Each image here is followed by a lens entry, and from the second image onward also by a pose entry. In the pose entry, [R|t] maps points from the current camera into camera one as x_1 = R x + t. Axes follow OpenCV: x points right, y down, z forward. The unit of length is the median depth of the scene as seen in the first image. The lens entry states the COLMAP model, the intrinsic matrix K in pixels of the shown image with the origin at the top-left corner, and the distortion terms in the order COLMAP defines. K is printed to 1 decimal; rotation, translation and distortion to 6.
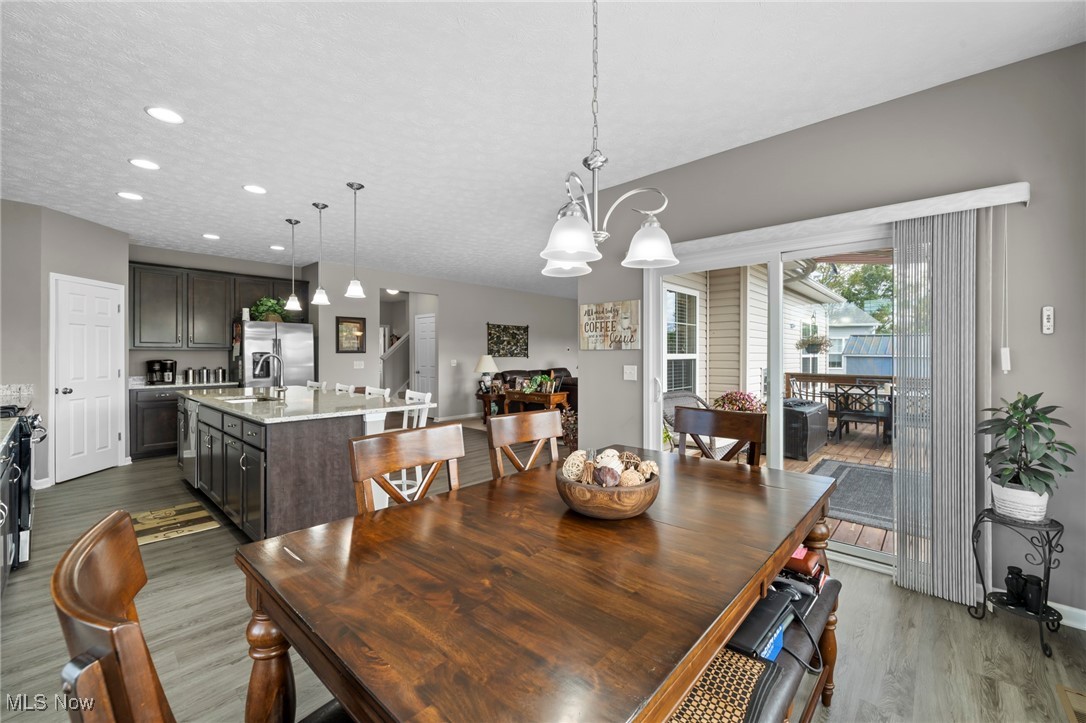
lens RADIAL K [[440.1, 0, 542.9], [0, 440.1, 355.6], [0, 0, 1]] dist [0.000724, -0.000172]
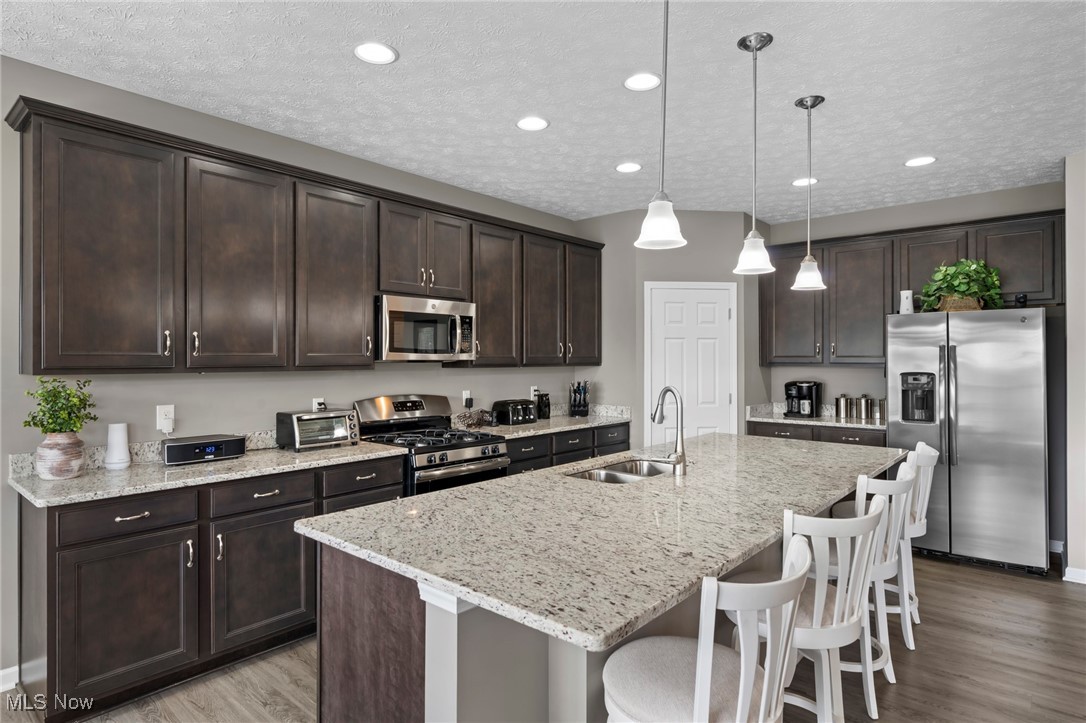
lens RADIAL K [[590.1, 0, 541.9], [0, 590.1, 358.6], [0, 0, 1]] dist [0.004861, 0.000981]
pose [[0.024827, -0.002108, -0.999690, 0.045485], [0.000263, 0.999998, -0.002102, -0.024228], [0.999692, -0.000211, 0.024827, 0.575646]]
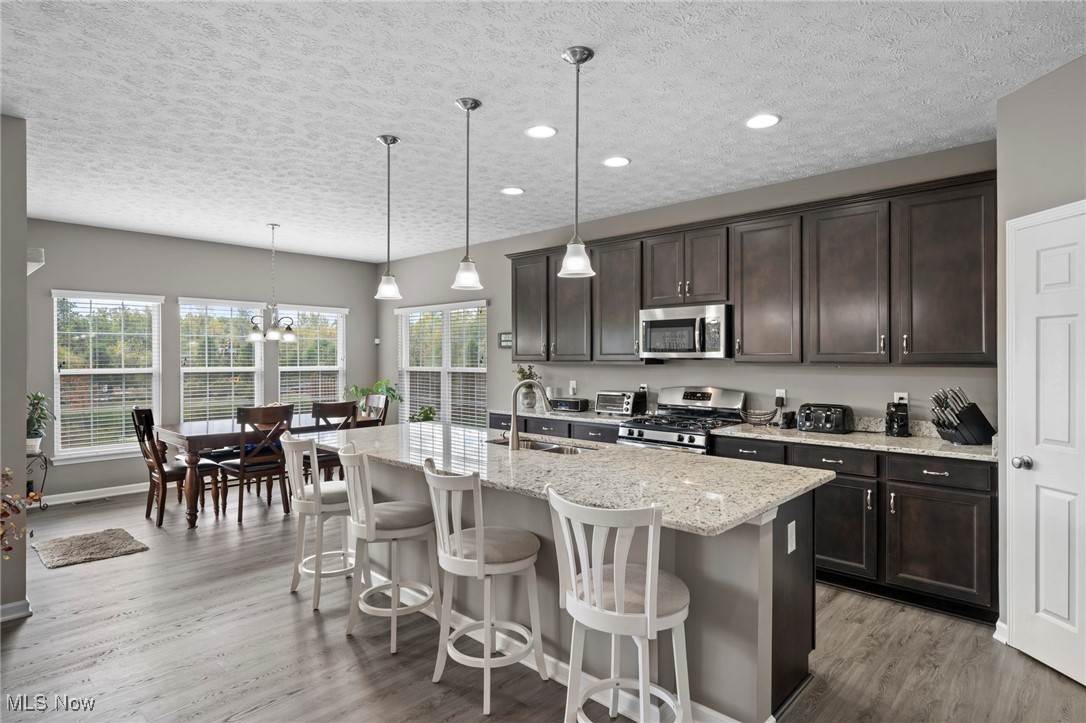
lens RADIAL K [[590.1, 0, 541.9], [0, 590.1, 358.6], [0, 0, 1]] dist [0.004861, 0.000981]
pose [[-0.999948, -0.000856, 0.010163, -0.445350], [-0.000847, 0.999999, 0.000924, -0.023465], [-0.010164, 0.000915, -0.999948, 1.269514]]
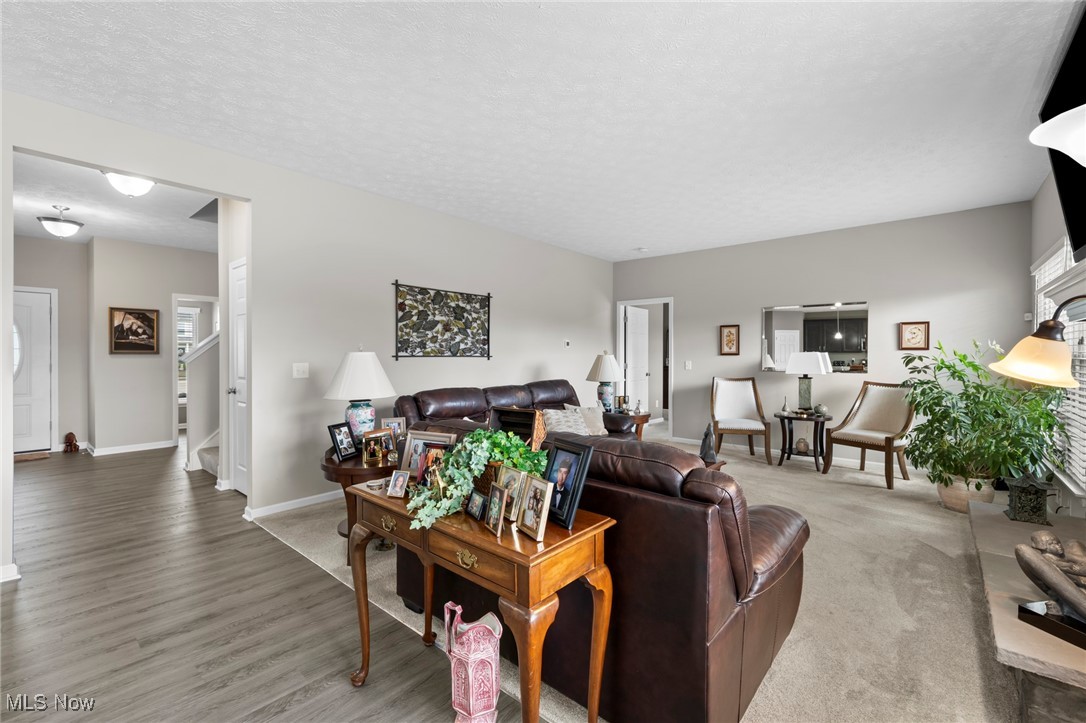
lens RADIAL K [[462.7, 0, 543.0], [0, 462.7, 361.5], [0, 0, 1]] dist [0.001242, -0.000064]
pose [[0.999488, 0.001736, 0.031963, 0.017227], [-0.002096, 0.999935, 0.011241, 0.003471], [-0.031942, -0.011302, 0.999426, 0.841479]]
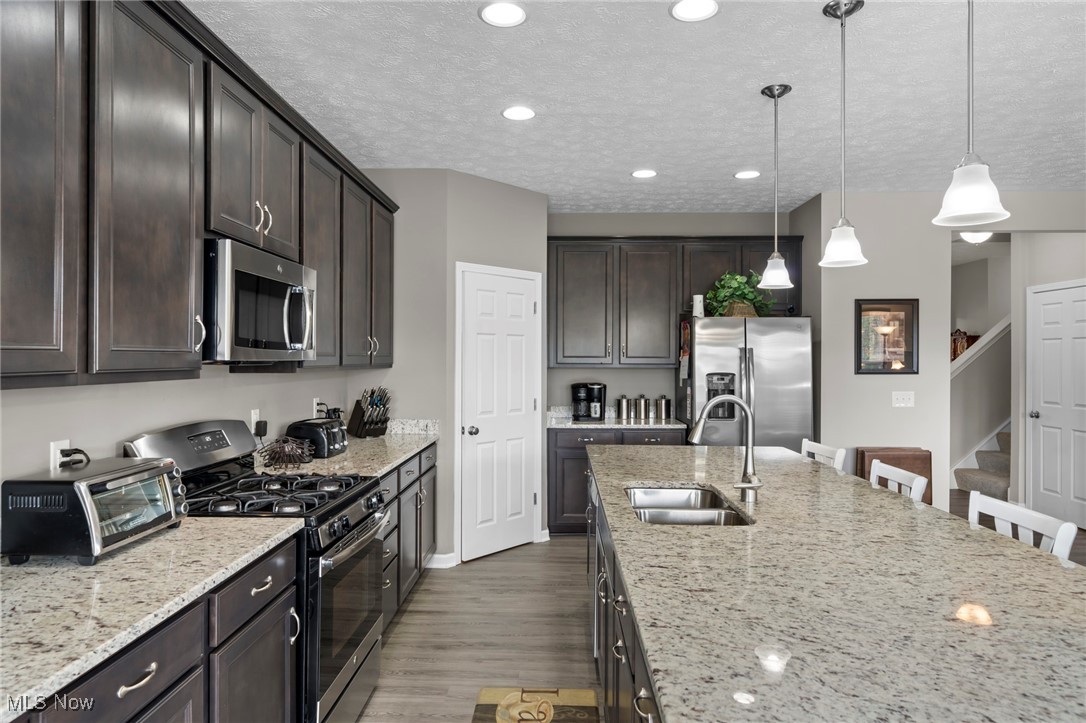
lens RADIAL K [[648.4, 0, 543.0], [0, 648.4, 361.5], [0, 0, 1]] dist [0.001257, 0.000379]
pose [[0.654176, 0.004959, -0.756326, -0.183792], [-0.003893, 0.999987, 0.003189, -0.025278], [0.756332, 0.000859, 0.654187, 0.321609]]
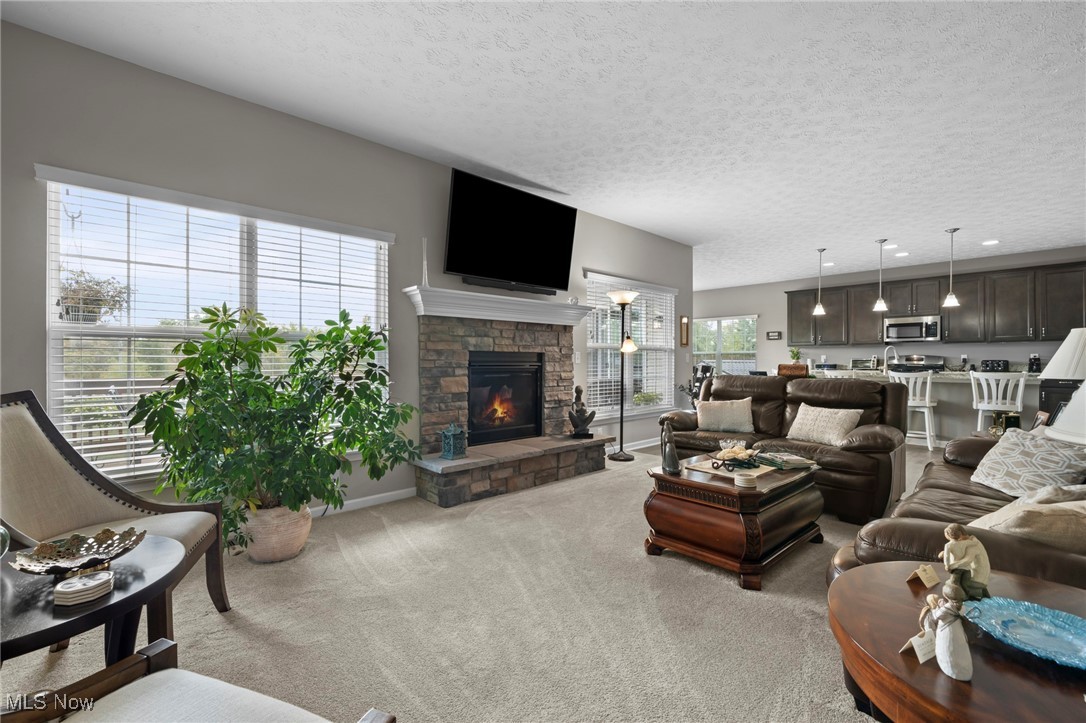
lens RADIAL K [[462.7, 0, 543.0], [0, 462.7, 361.5], [0, 0, 1]] dist [0.001242, -0.000064]
pose [[-0.996885, -0.000467, 0.078871, 0.340375], [-0.000388, 0.999999, 0.001008, 0.035482], [-0.078872, 0.000974, -0.996884, 1.900243]]
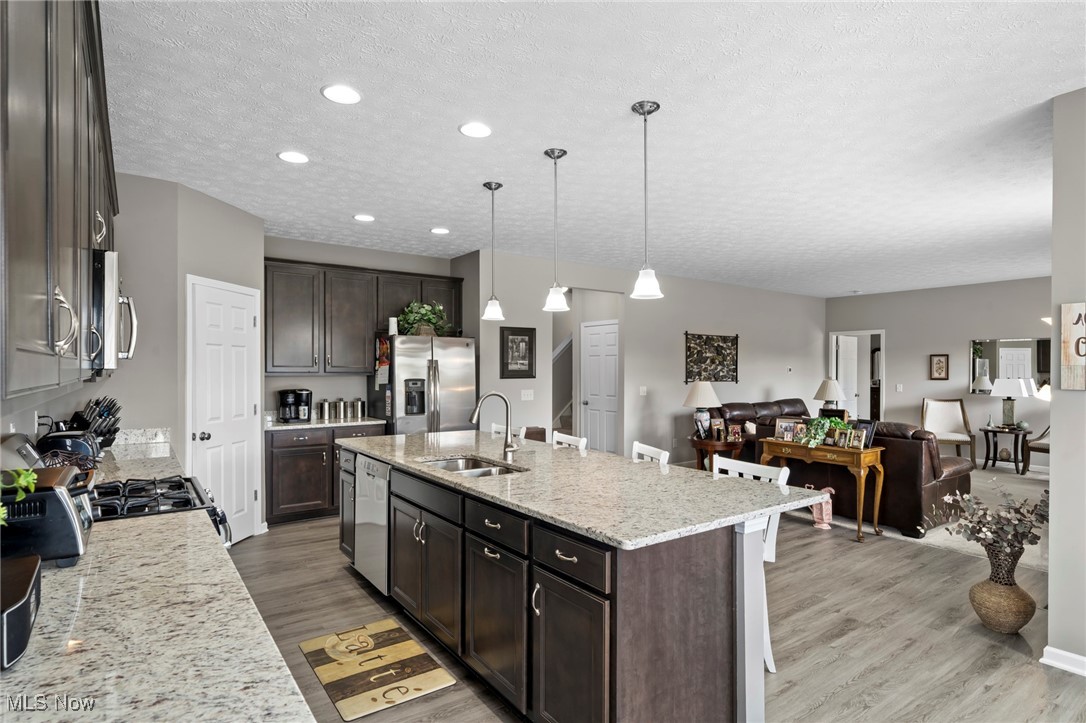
lens RADIAL K [[565.5, 0, 542.0], [0, 565.5, 374.5], [0, 0, 1]] dist [0.002191, 0.000669]
pose [[0.978656, 0.004120, -0.205464, -0.264775], [-0.002591, 0.999967, 0.007708, -0.023990], [0.205489, -0.007011, 0.978634, 0.153182]]
